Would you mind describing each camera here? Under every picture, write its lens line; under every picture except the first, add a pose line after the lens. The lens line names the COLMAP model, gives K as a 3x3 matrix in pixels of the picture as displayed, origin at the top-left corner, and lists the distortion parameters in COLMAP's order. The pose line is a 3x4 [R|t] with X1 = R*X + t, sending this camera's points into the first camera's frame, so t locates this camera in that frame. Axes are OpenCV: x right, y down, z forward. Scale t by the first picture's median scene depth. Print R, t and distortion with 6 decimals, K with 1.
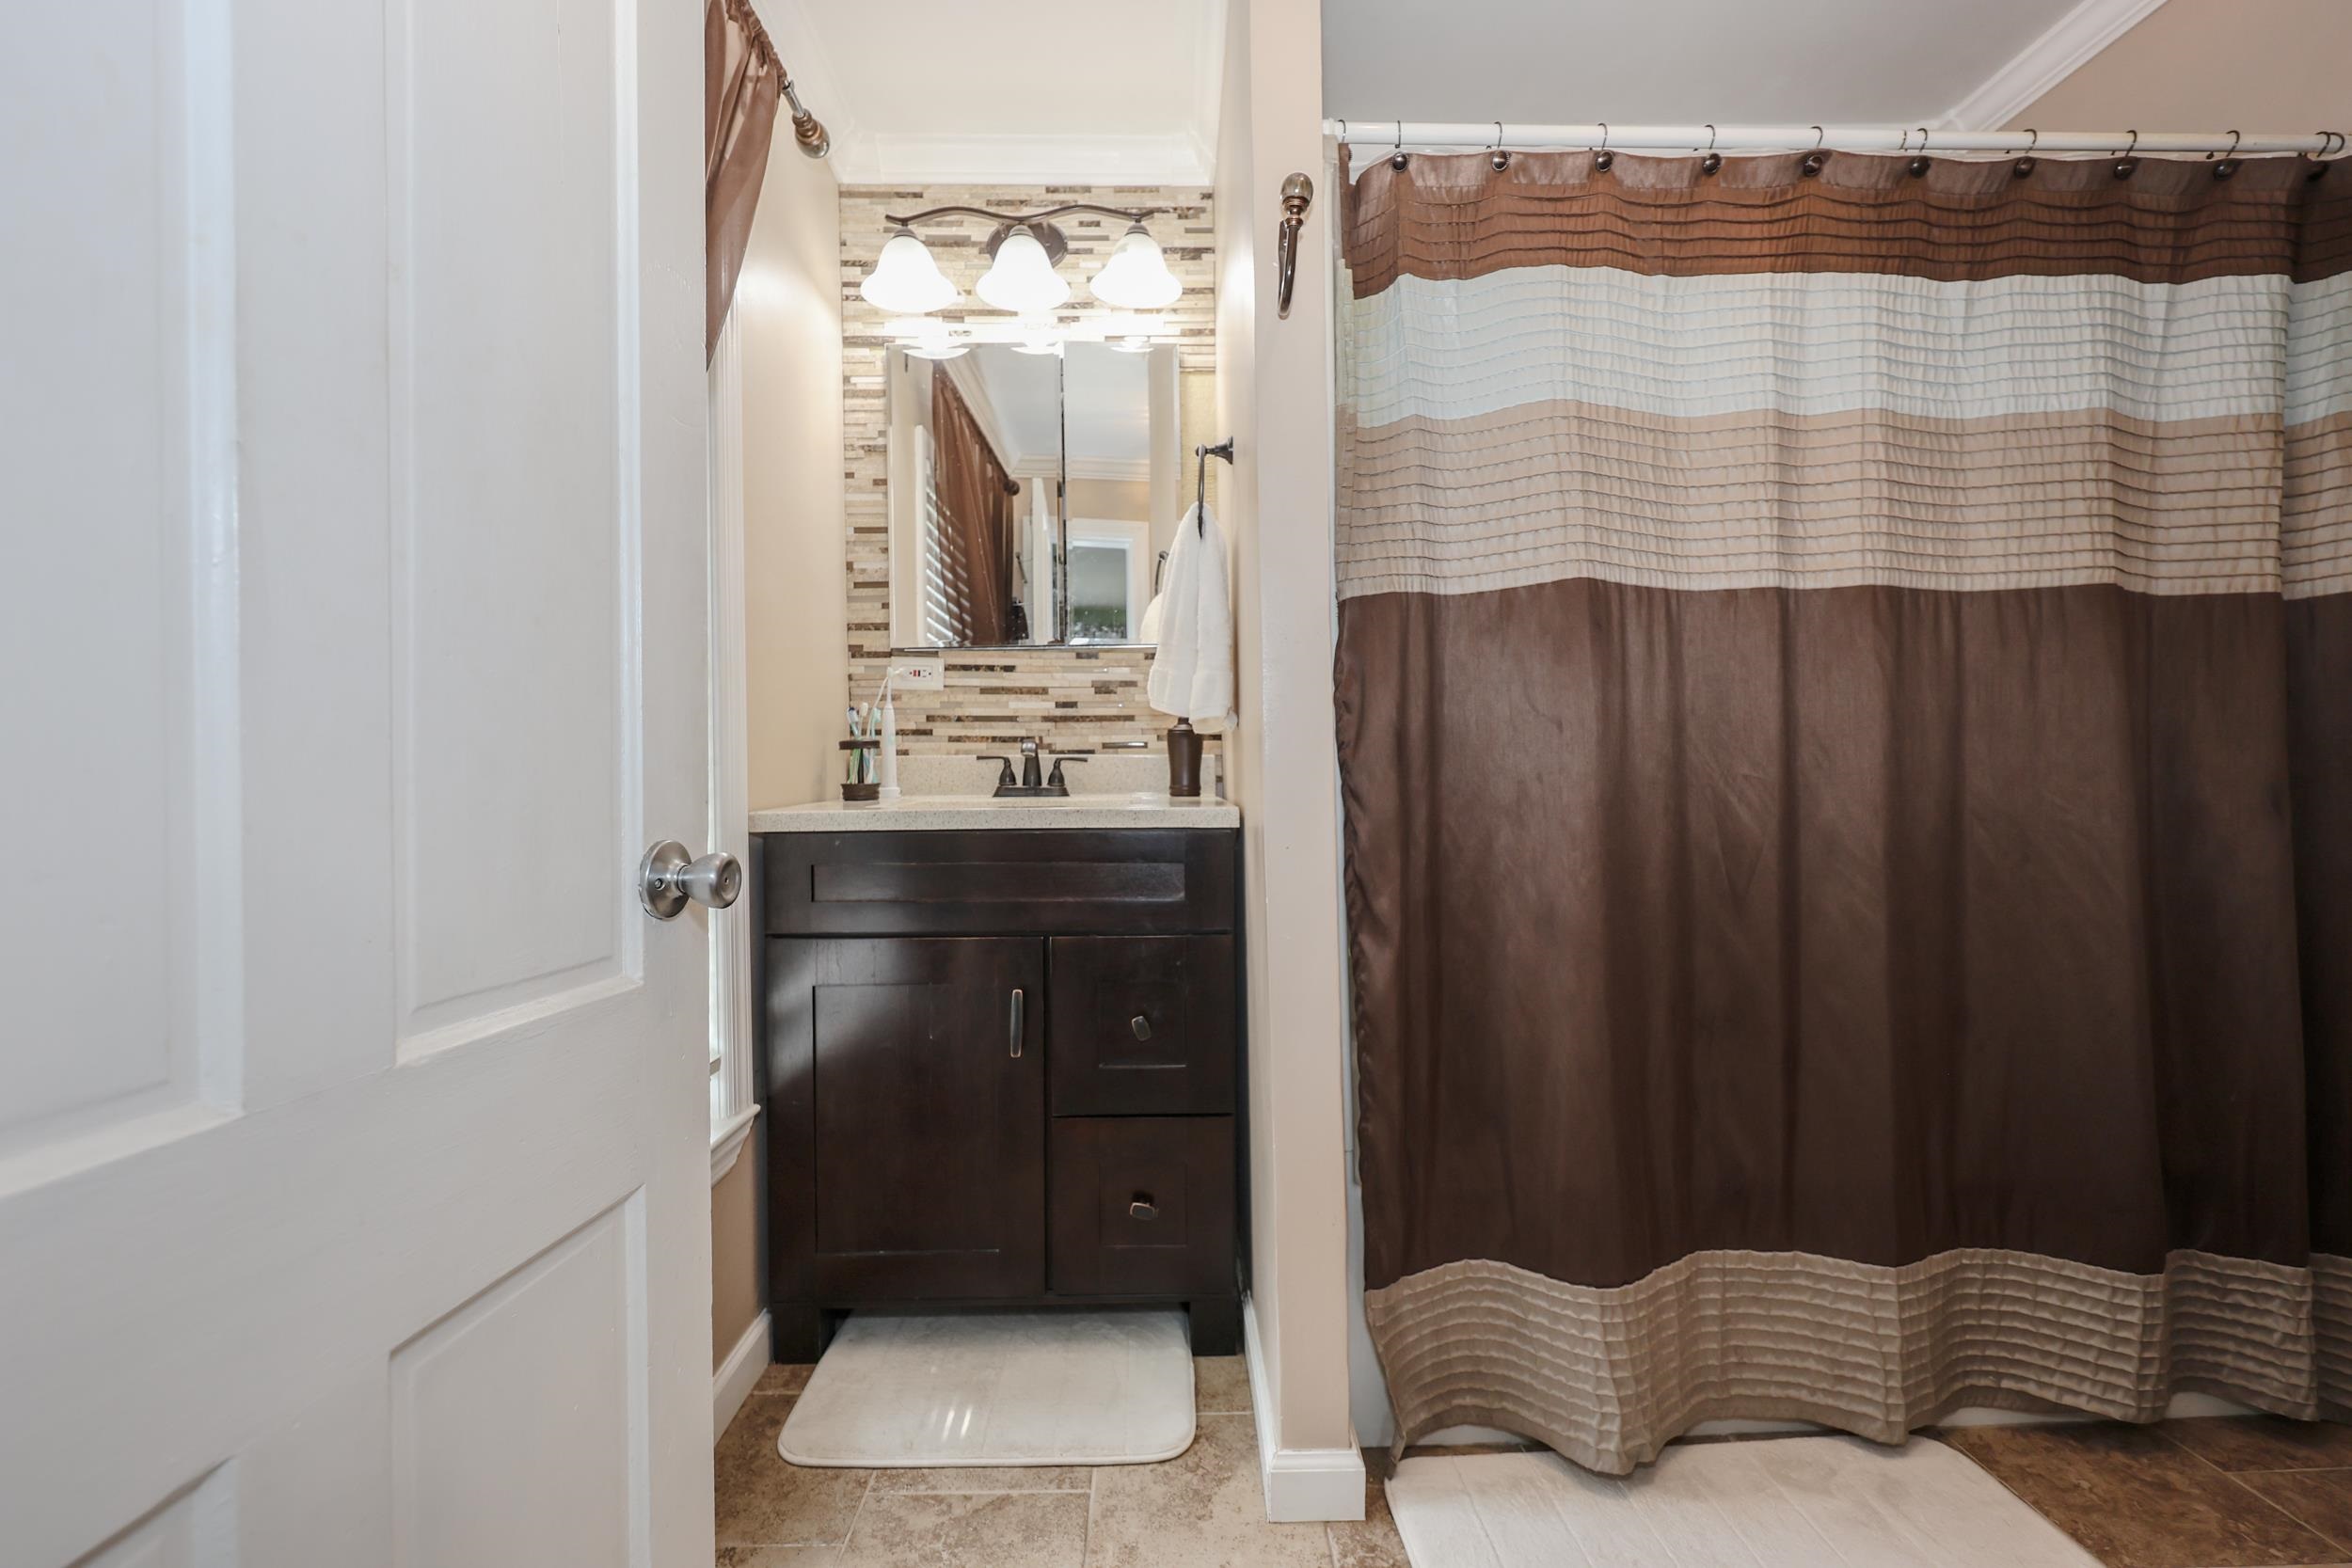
lens RADIAL K [[971.9, 0, 1176.0], [0, 971.9, 784.0], [0, 0, 1]] dist [0.007925, 0.000077]
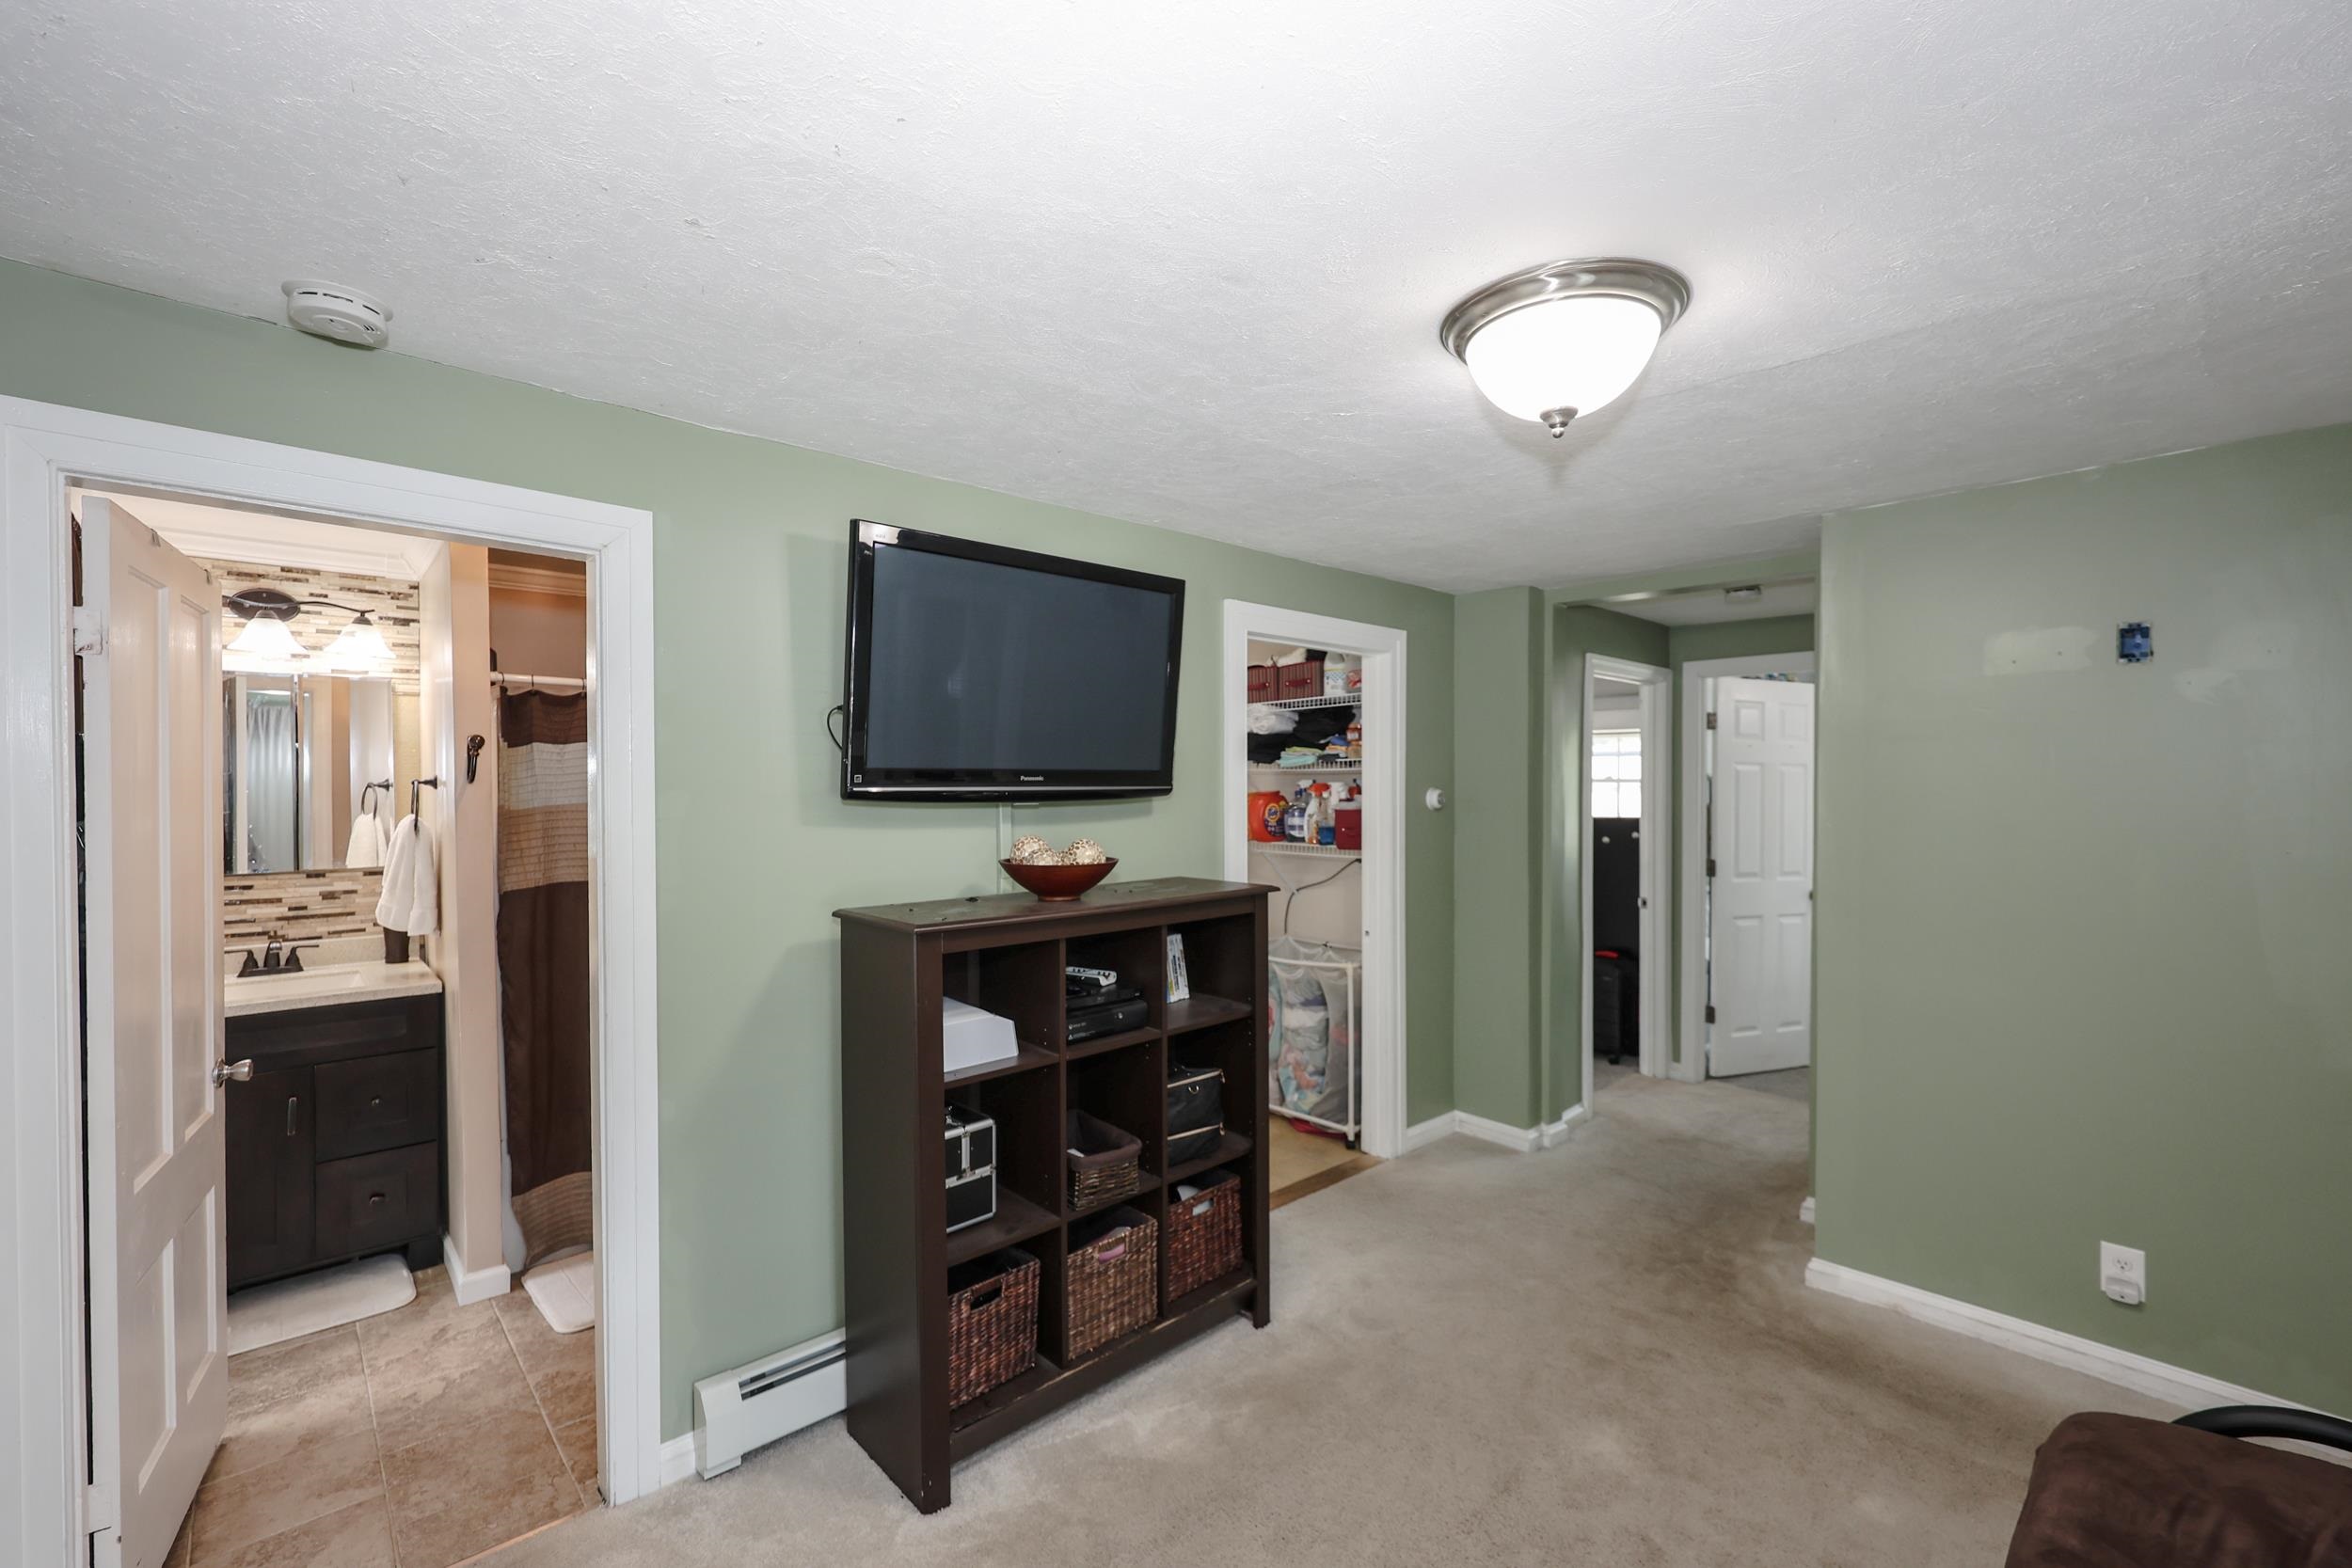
lens RADIAL K [[1018.7, 0, 1176.0], [0, 1018.7, 784.0], [0, 0, 1]] dist [0.003368, -0.000134]
pose [[0.756172, 0.003667, 0.654363, -0.125208], [0.008068, 0.999856, -0.014926, -0.251980], [-0.654324, 0.016566, 0.756033, -1.163835]]
